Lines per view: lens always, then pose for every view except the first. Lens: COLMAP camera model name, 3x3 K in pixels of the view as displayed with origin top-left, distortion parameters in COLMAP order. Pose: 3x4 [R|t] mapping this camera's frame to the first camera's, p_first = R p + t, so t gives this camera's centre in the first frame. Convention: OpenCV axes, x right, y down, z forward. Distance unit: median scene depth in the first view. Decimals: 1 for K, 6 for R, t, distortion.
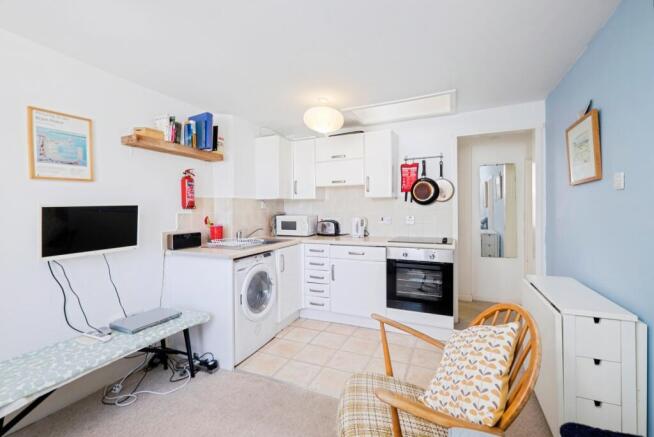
lens RADIAL K [[290.2, 0, 323.0], [0, 290.2, 214.8], [0, 0, 1]] dist [-0.001624, -0.002566]
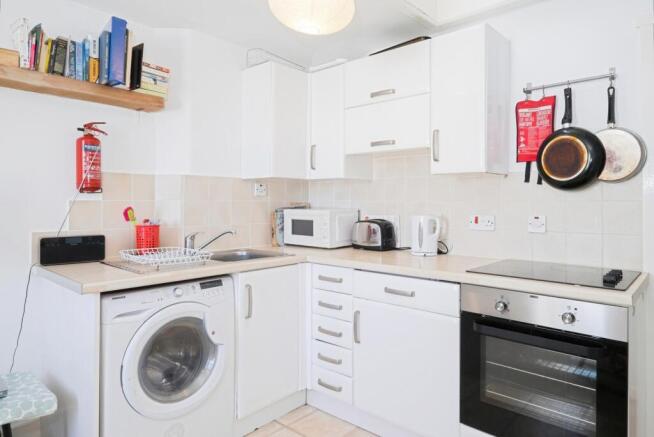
lens RADIAL K [[414.3, 0, 342.0], [0, 414.3, 199.0], [0, 0, 1]] dist [0.001368, -0.001757]
pose [[0.959067, 0.012878, -0.282886, 0.224367], [-0.020481, 0.999504, -0.023938, 0.001078], [0.282438, 0.028752, 0.958855, 0.346985]]
